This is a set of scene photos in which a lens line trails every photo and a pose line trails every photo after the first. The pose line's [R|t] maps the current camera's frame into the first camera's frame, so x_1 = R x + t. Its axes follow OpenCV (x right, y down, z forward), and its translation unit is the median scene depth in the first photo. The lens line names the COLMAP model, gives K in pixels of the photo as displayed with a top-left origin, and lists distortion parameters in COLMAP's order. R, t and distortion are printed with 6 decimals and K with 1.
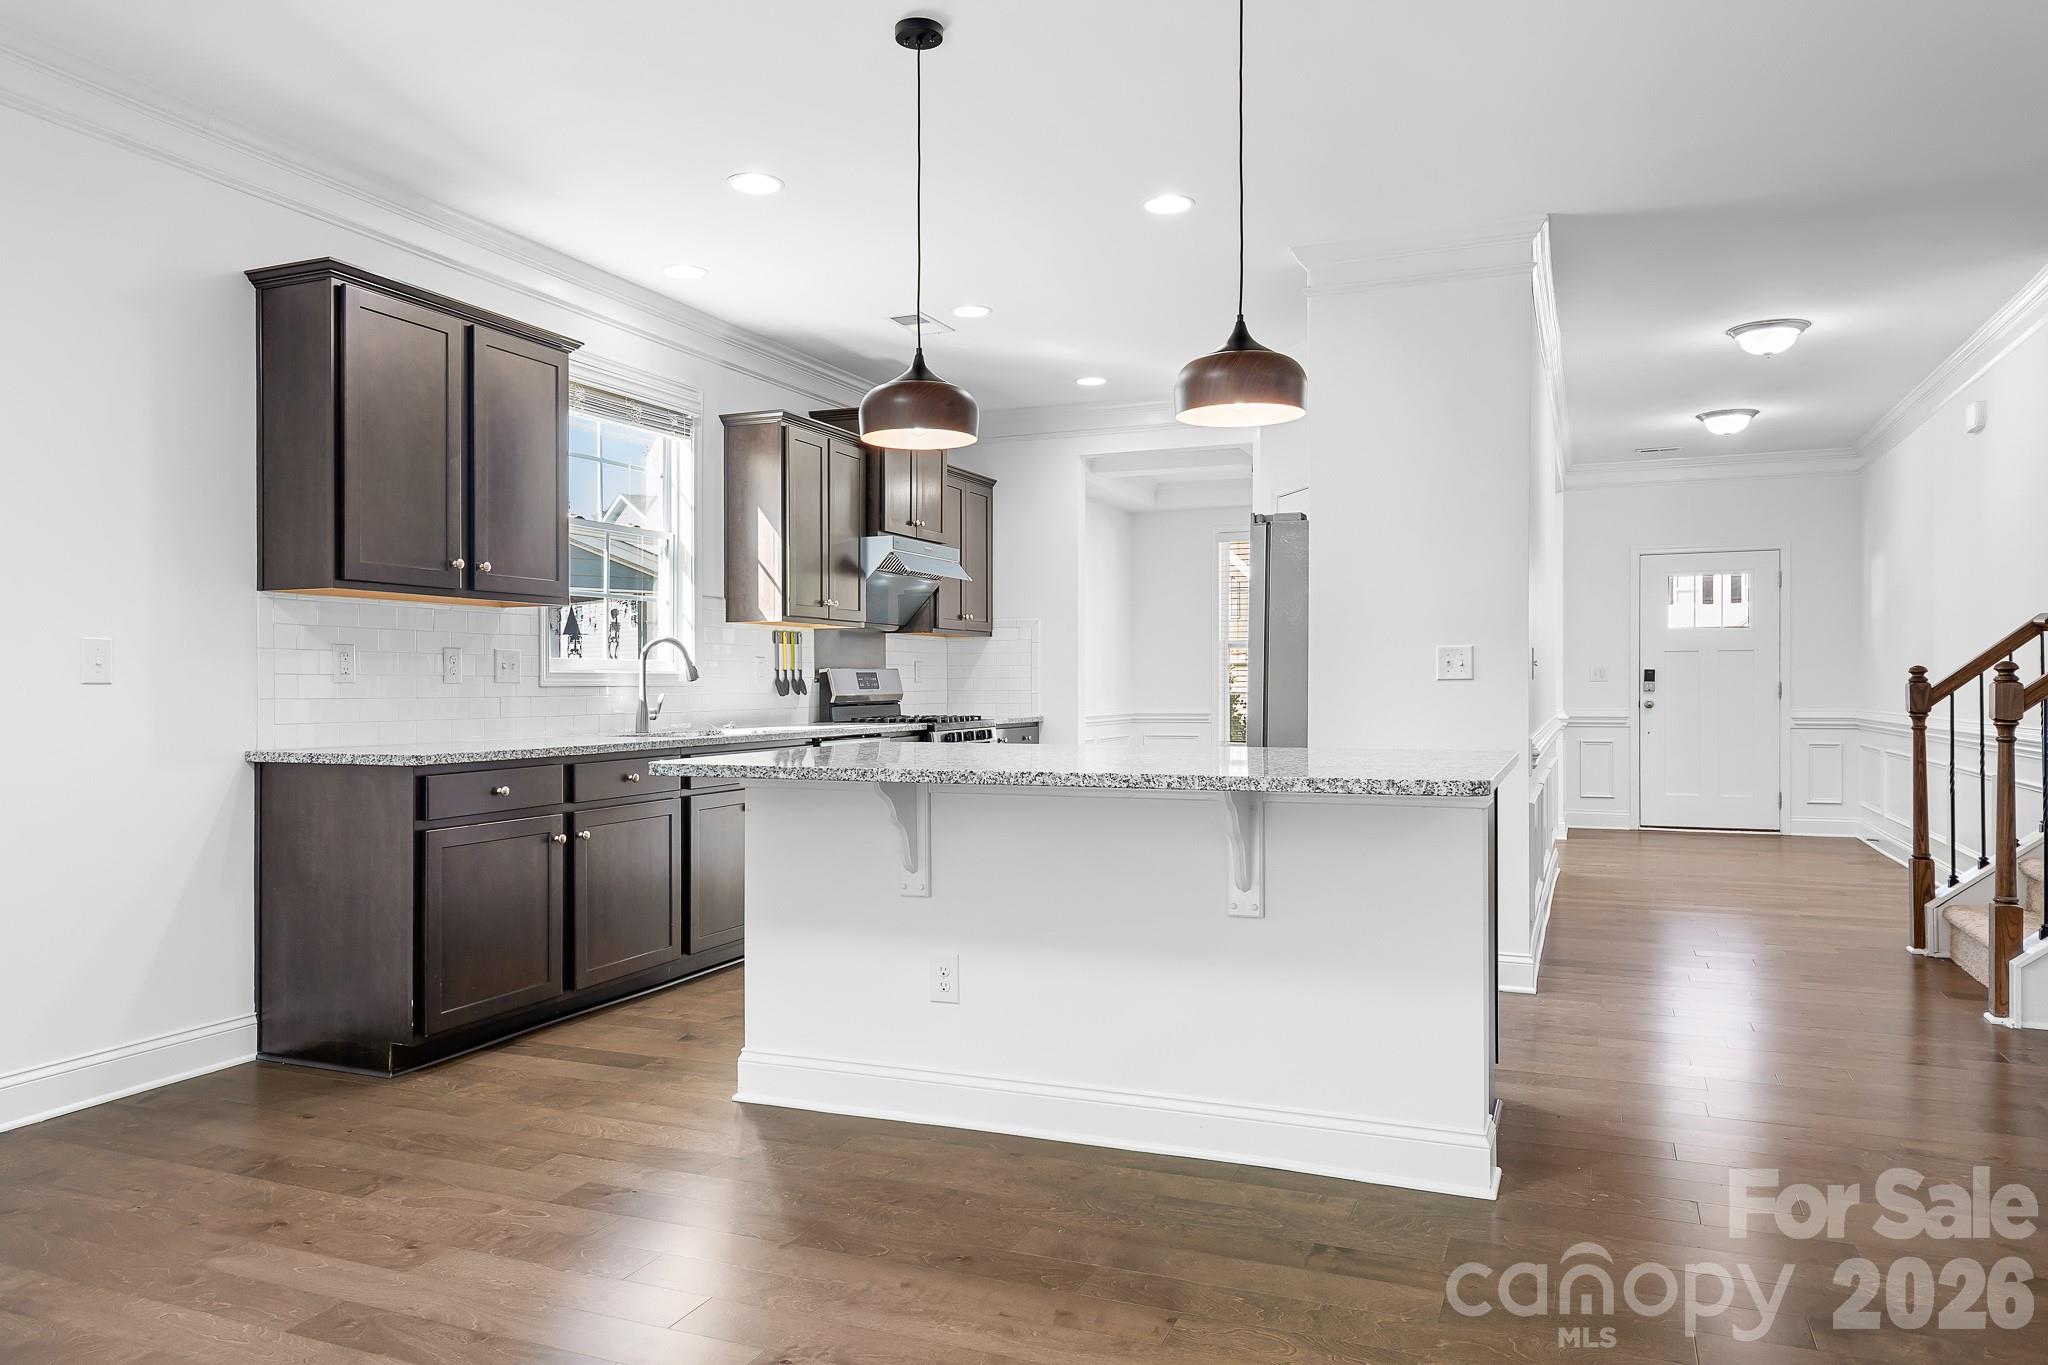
lens RADIAL K [[1371.9, 0, 1024.4], [0, 1371.9, 688.6], [0, 0, 1]] dist [0.010838, -0.000495]
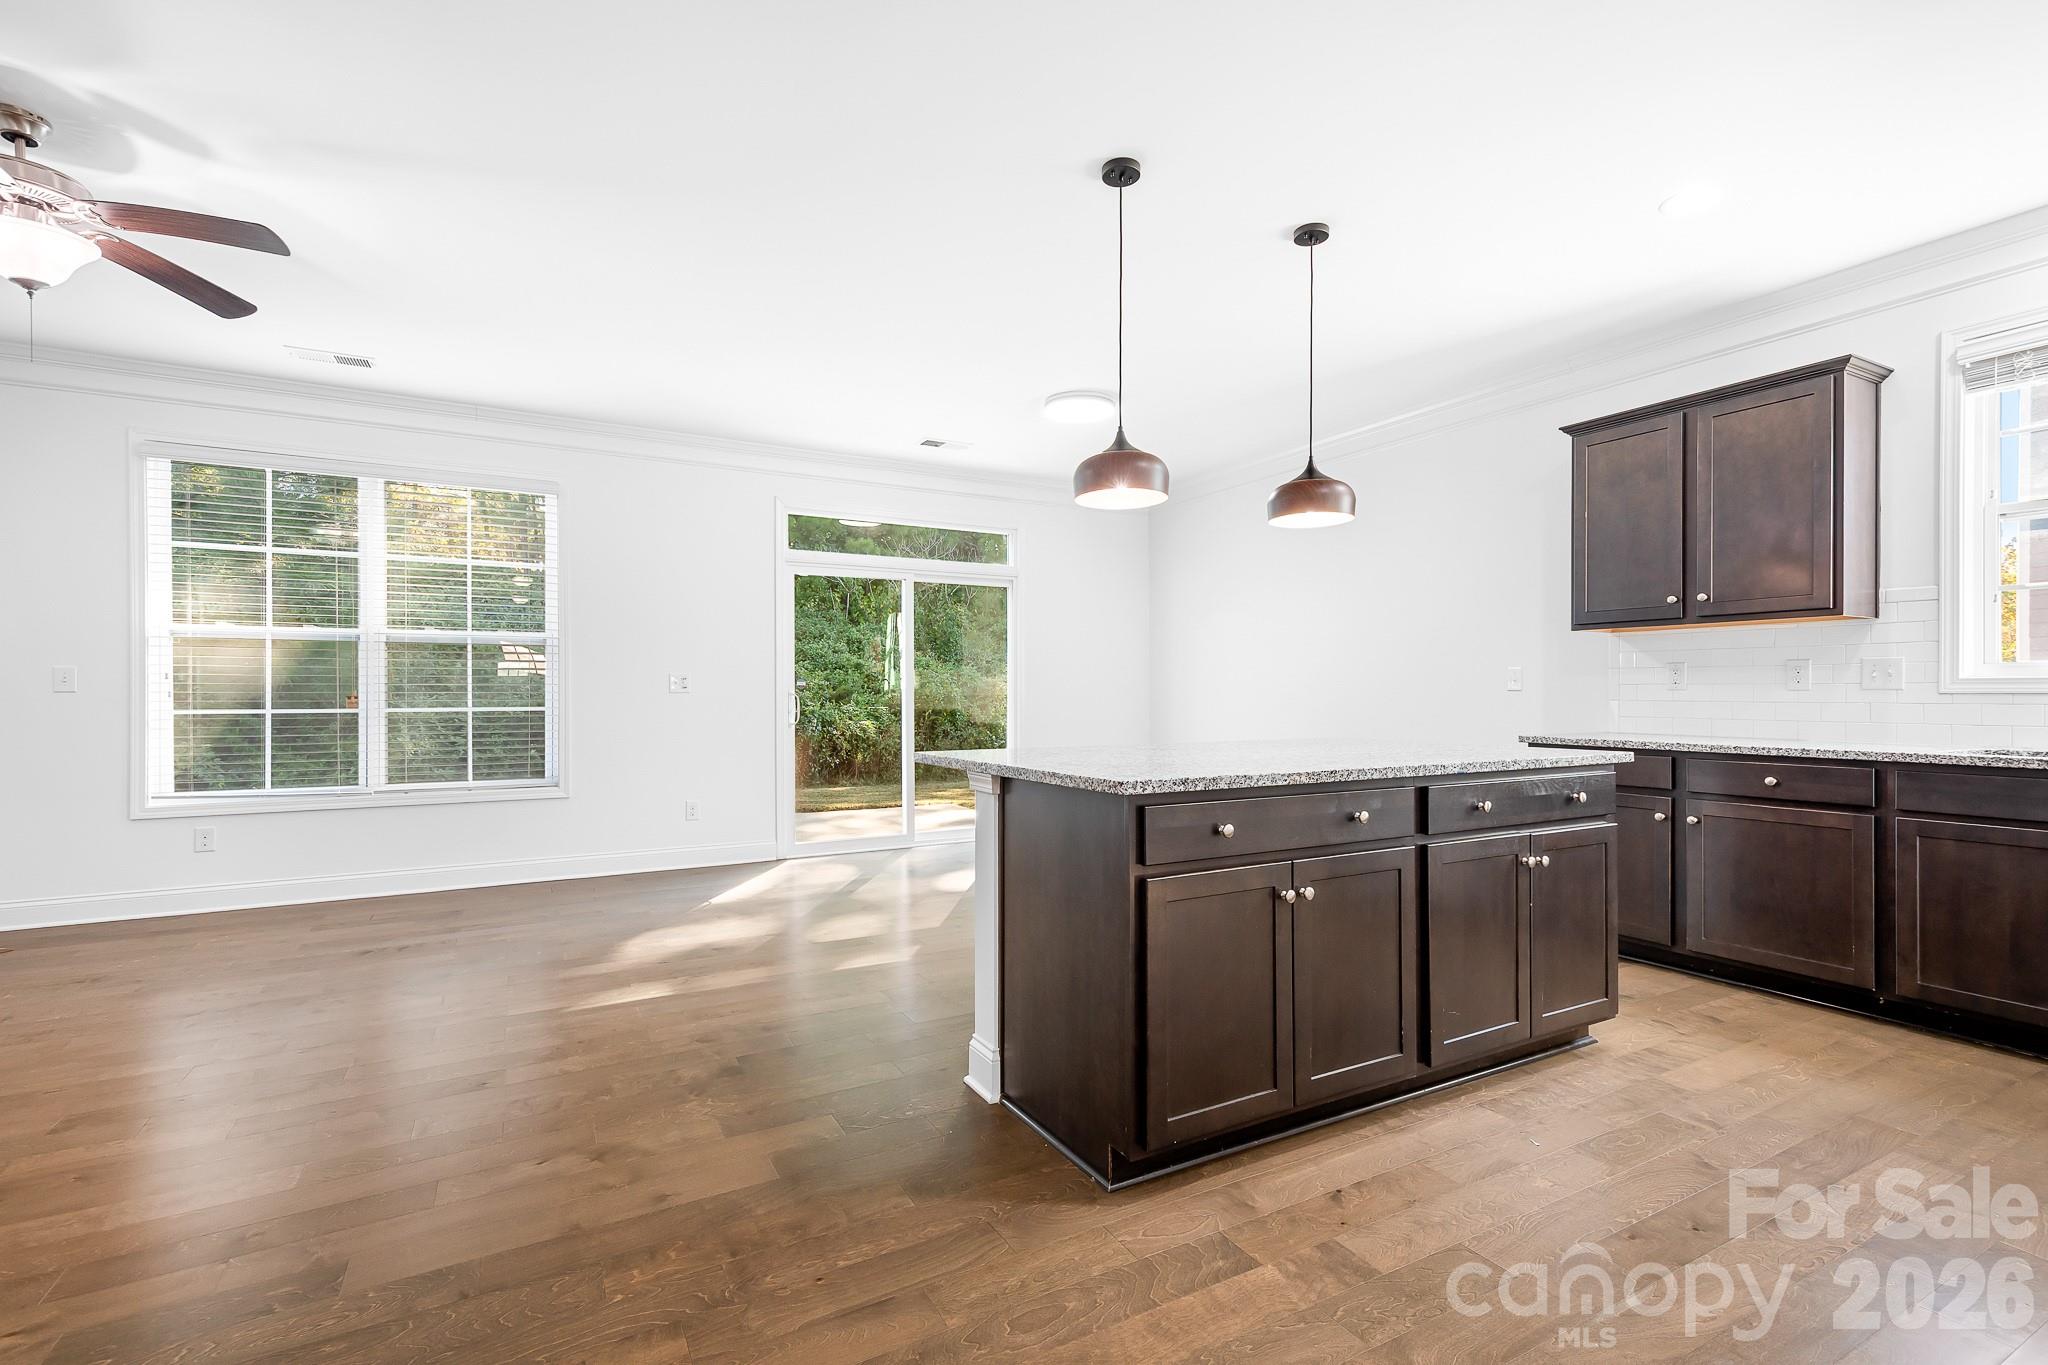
lens RADIAL K [[919.0, 0, 1024.9], [0, 919.0, 693.0], [0, 0, 1]] dist [0.020459, -0.005757]
pose [[-0.623071, 0.005784, -0.782144, 0.655950], [0.000725, 0.999977, 0.006817, -0.007782], [0.782165, 0.003681, -0.623061, 1.047098]]
